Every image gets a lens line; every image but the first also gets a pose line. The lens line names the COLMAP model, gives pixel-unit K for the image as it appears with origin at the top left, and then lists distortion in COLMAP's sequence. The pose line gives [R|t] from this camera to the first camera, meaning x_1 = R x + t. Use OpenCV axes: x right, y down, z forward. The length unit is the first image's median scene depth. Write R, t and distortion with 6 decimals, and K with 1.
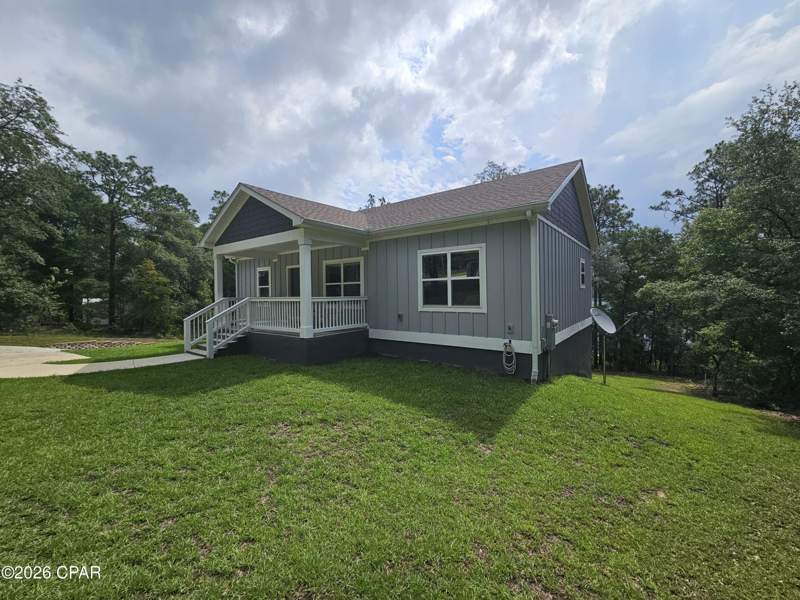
lens RADIAL K [[322.8, 0, 397.2], [0, 322.8, 304.3], [0, 0, 1]] dist [0.003565, 0.000582]
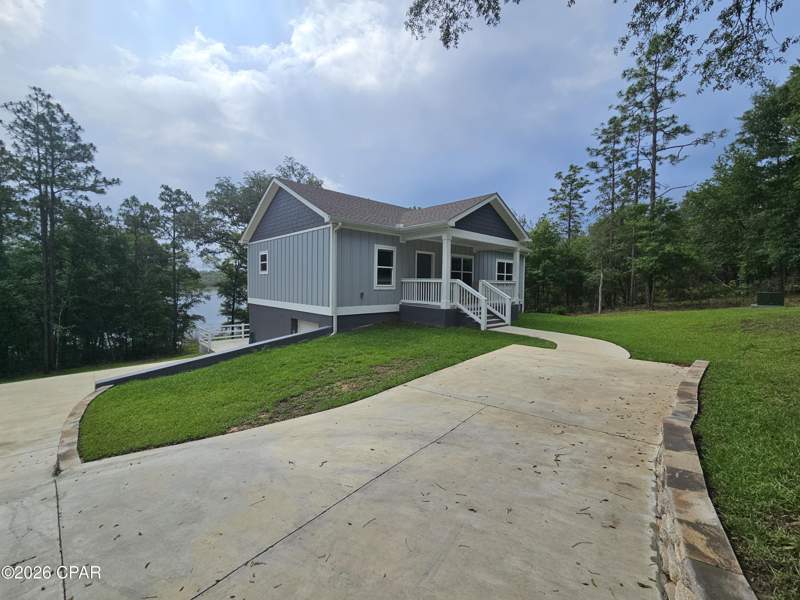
lens RADIAL K [[322.8, 0, 395.4], [0, 322.8, 296.1], [0, 0, 1]] dist [0.003565, 0.000582]
pose [[0.164455, -0.054661, 0.984869, -1.543248], [-0.011205, 0.998295, 0.057277, -0.025903], [-0.986321, -0.020454, 0.163562, 0.941380]]
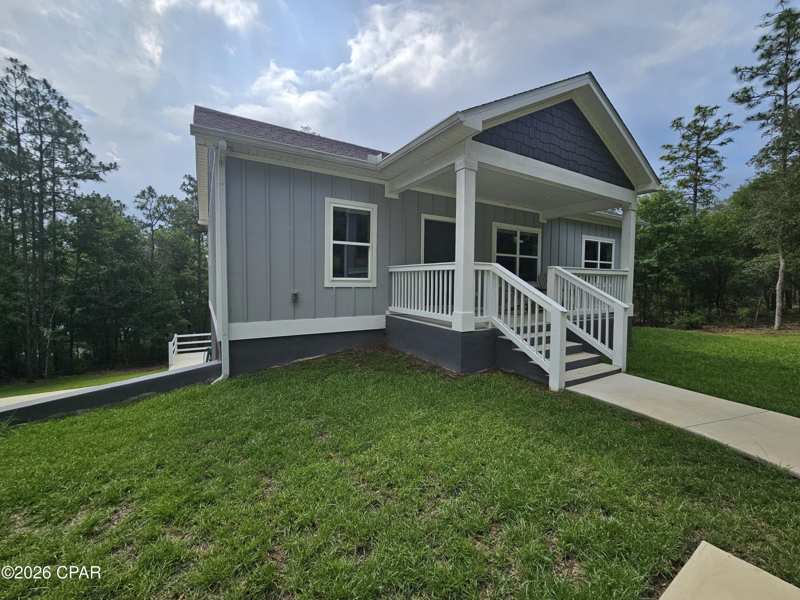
lens RADIAL K [[322.8, 0, 402.9], [0, 322.8, 292.8], [0, 0, 1]] dist [0.003565, 0.000582]
pose [[0.348145, -0.045594, 0.936331, -0.971454], [-0.003270, 0.998751, 0.049850, -0.003318], [-0.937435, -0.020417, 0.347562, 0.877024]]
